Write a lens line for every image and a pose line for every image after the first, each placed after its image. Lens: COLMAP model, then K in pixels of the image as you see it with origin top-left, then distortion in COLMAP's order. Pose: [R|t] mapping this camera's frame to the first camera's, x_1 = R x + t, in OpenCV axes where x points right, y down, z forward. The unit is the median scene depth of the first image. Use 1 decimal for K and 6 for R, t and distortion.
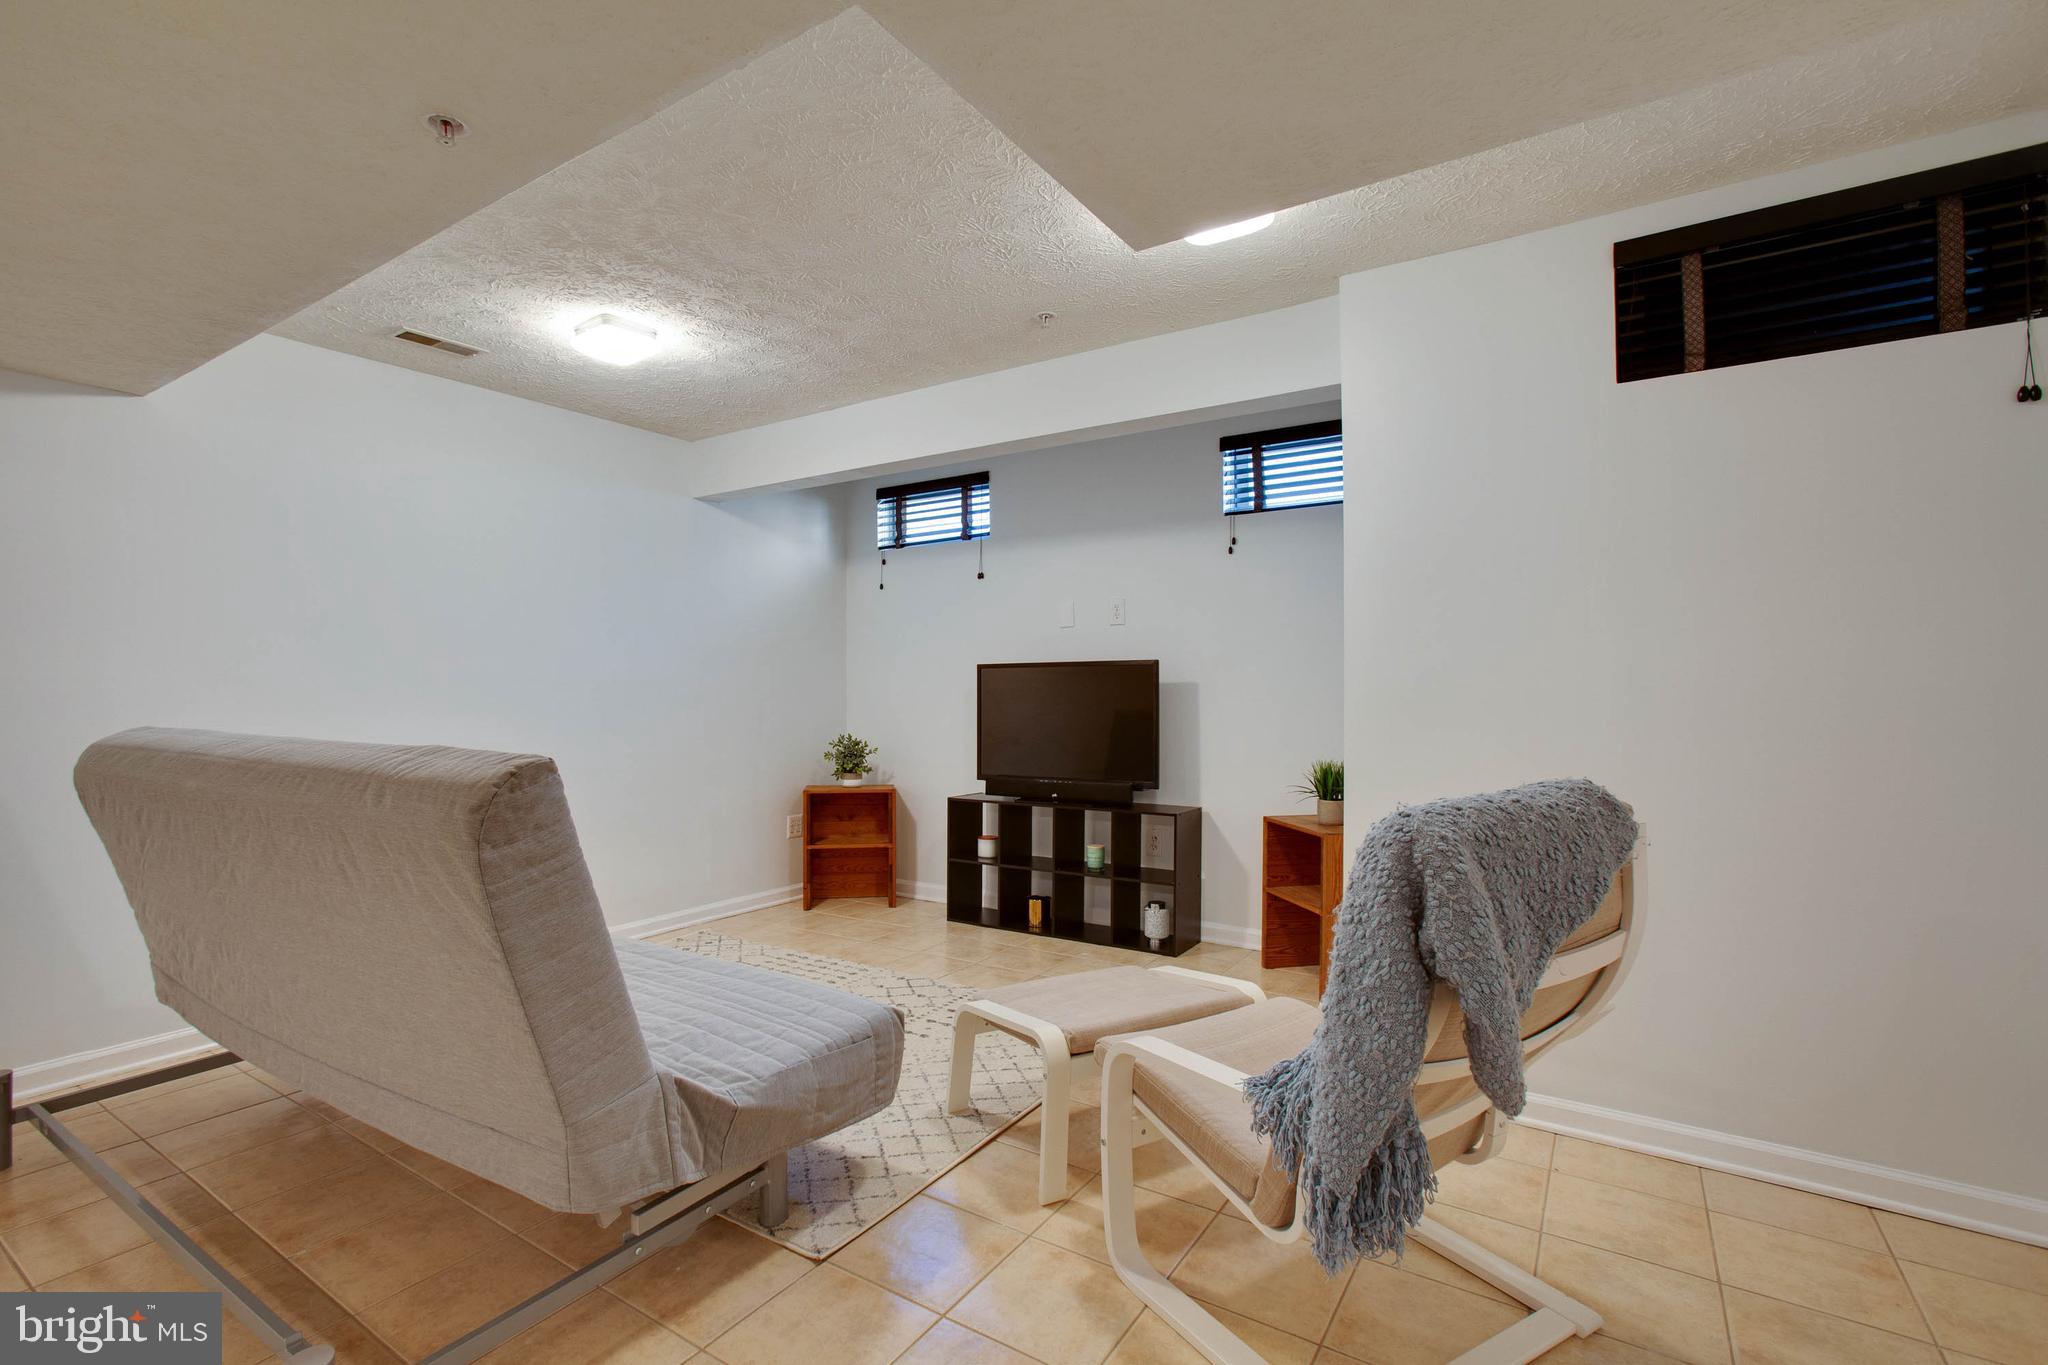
lens RADIAL K [[921.4, 0, 1020.1], [0, 921.4, 673.1], [0, 0, 1]] dist [-0.034672, 0.019027]
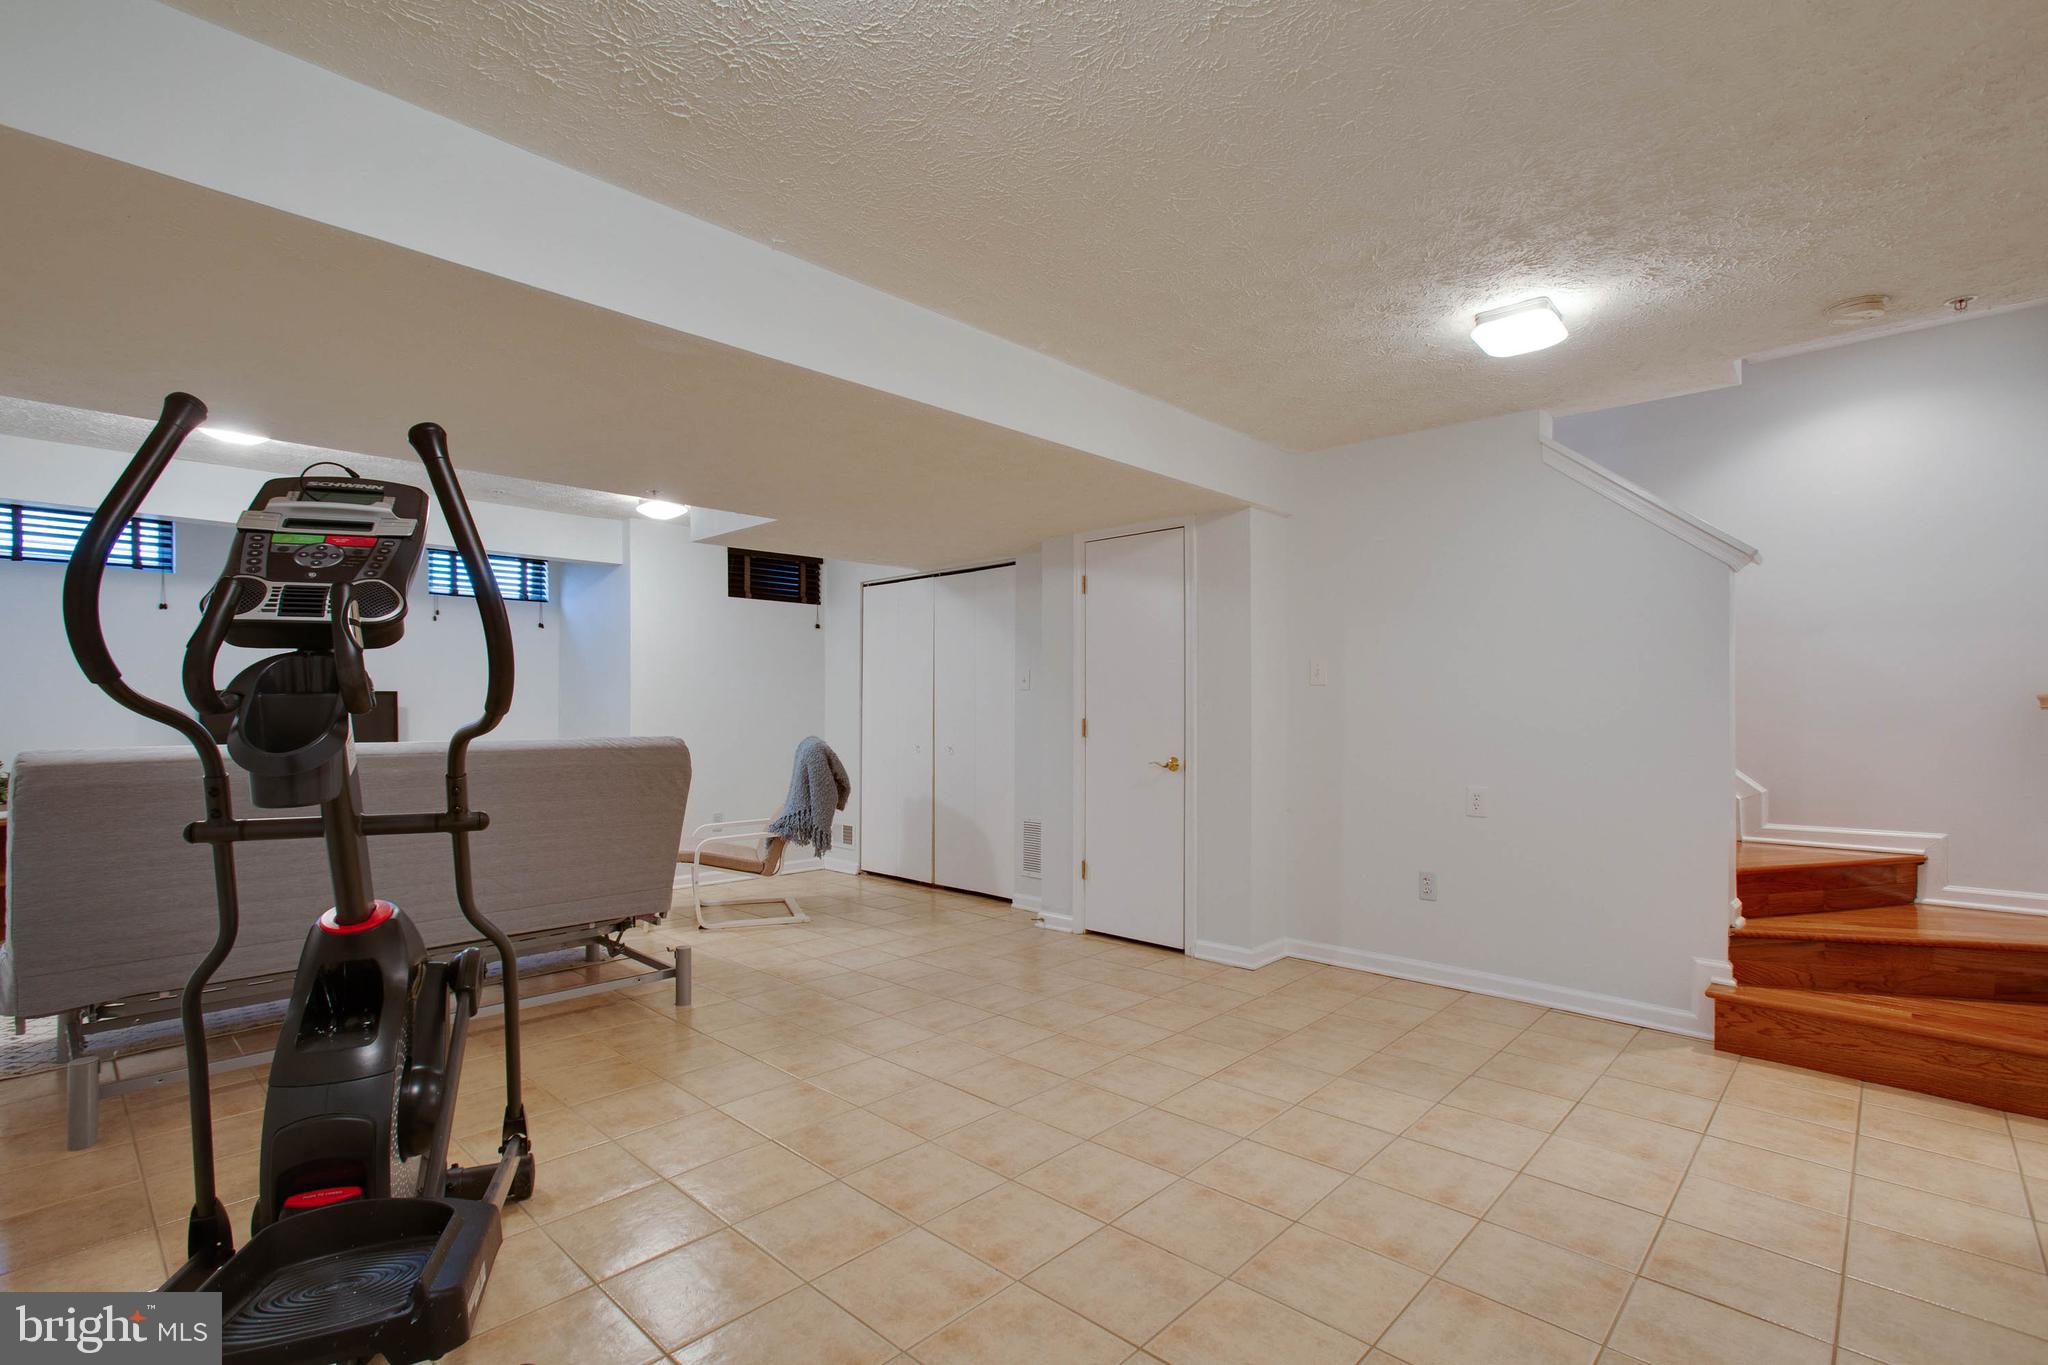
lens RADIAL K [[938.5, 0, 1017.7], [0, 938.5, 666.0], [0, 0, 1]] dist [-0.088167, 0.042259]
pose [[0.194337, 0.046358, 0.979839, -1.037881], [-0.012575, 0.998918, -0.044766, -0.003302], [-0.980854, -0.003622, 0.194710, -0.208521]]
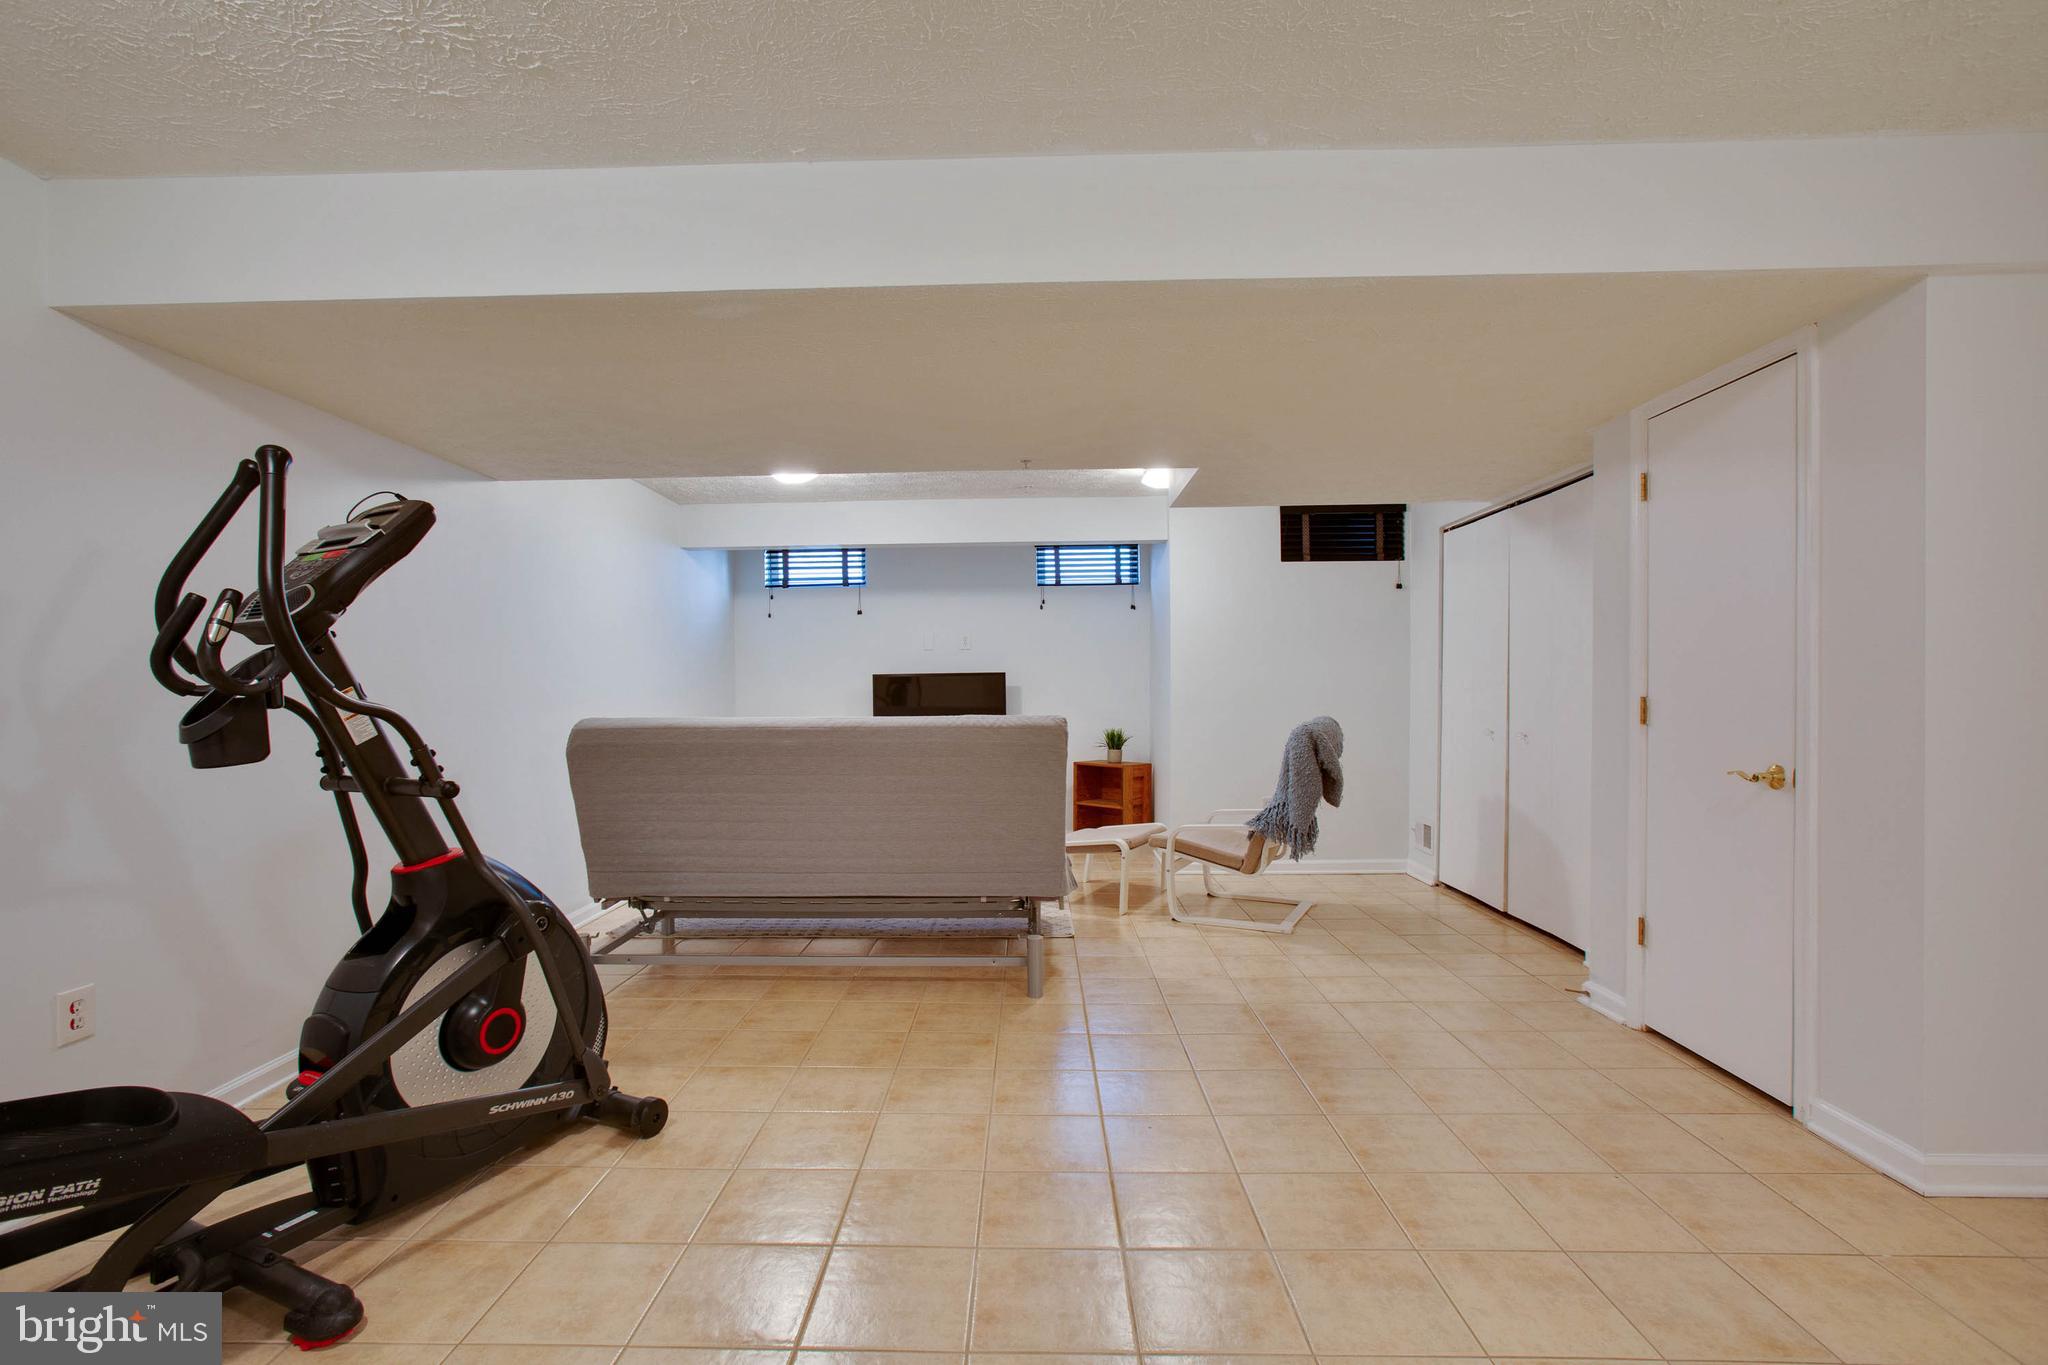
lens RADIAL K [[928.0, 0, 995.0], [0, 928.0, 679.6], [0, 0, 1]] dist [-0.047144, 0.020316]
pose [[0.861918, 0.000124, 0.507047, -0.705777], [-0.001384, 0.999997, 0.002109, -0.005621], [-0.507045, -0.002519, 0.861916, -0.415530]]
